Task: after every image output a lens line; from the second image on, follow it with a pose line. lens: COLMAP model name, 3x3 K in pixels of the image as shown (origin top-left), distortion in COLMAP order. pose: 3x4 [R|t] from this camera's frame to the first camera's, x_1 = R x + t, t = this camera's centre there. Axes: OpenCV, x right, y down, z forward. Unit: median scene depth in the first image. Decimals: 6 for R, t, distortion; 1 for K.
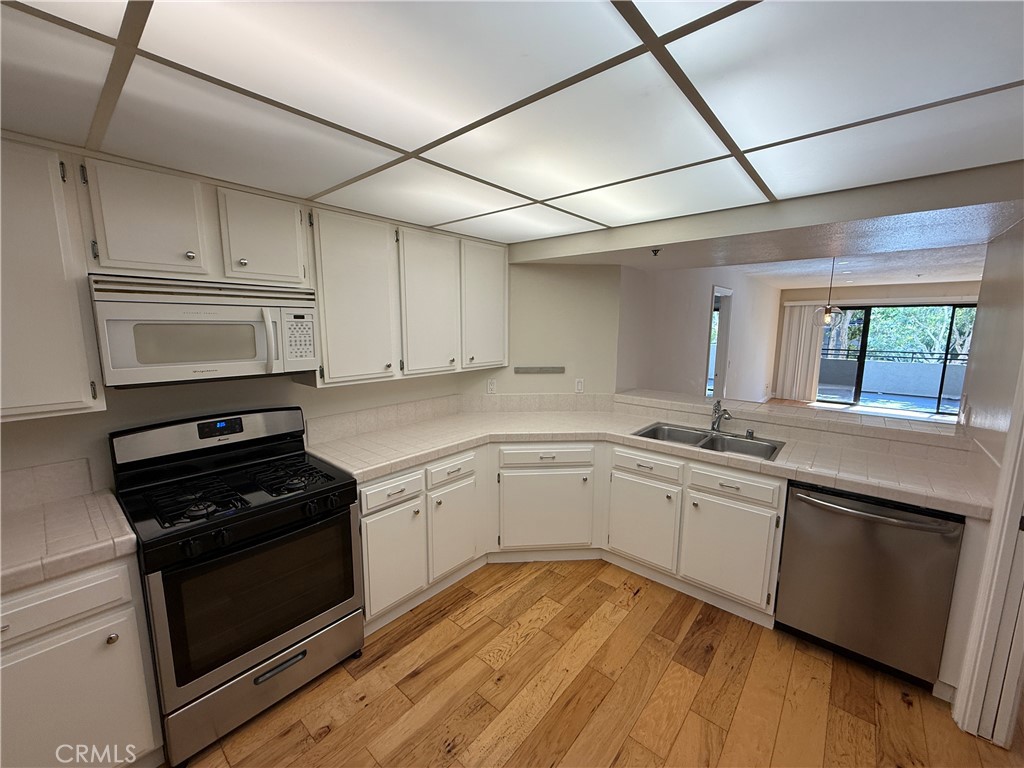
lens RADIAL K [[405.9, 0, 504.5], [0, 405.9, 384.1], [0, 0, 1]] dist [-0.003735, 0.000095]
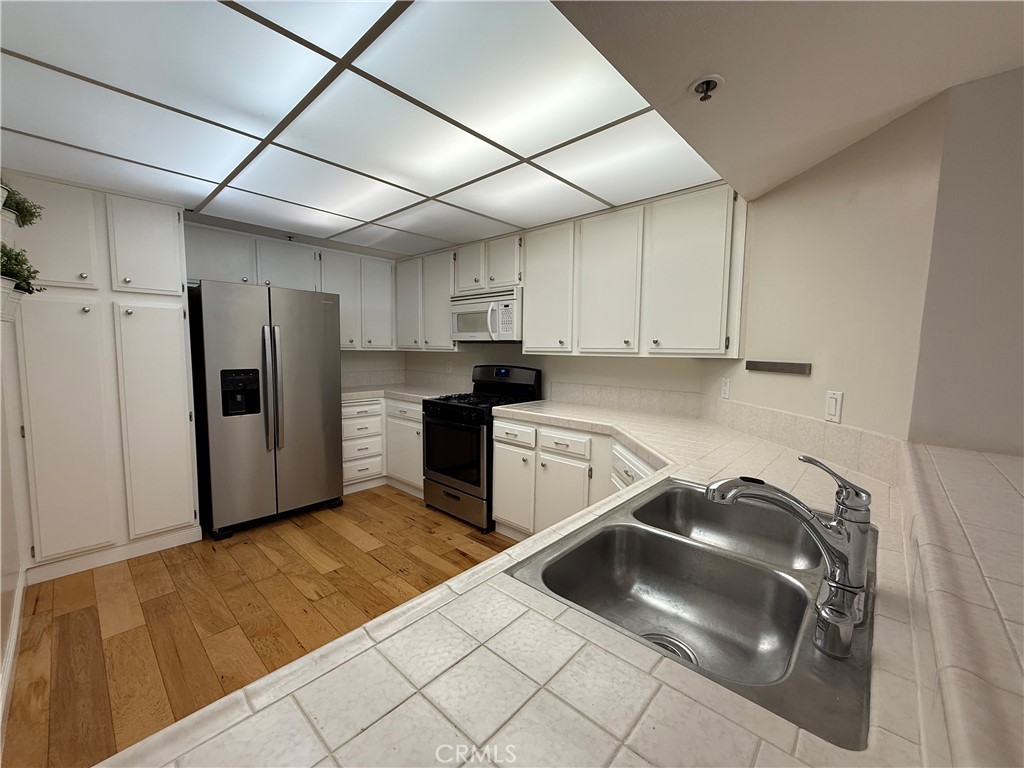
lens RADIAL K [[405.9, 0, 512.9], [0, 405.9, 385.9], [0, 0, 1]] dist [-0.003735, 0.000095]
pose [[-0.027971, 0.085072, -0.995982, 1.148352], [-0.160926, 0.982992, 0.088482, -0.001059], [0.986570, 0.162755, -0.013804, 1.130374]]
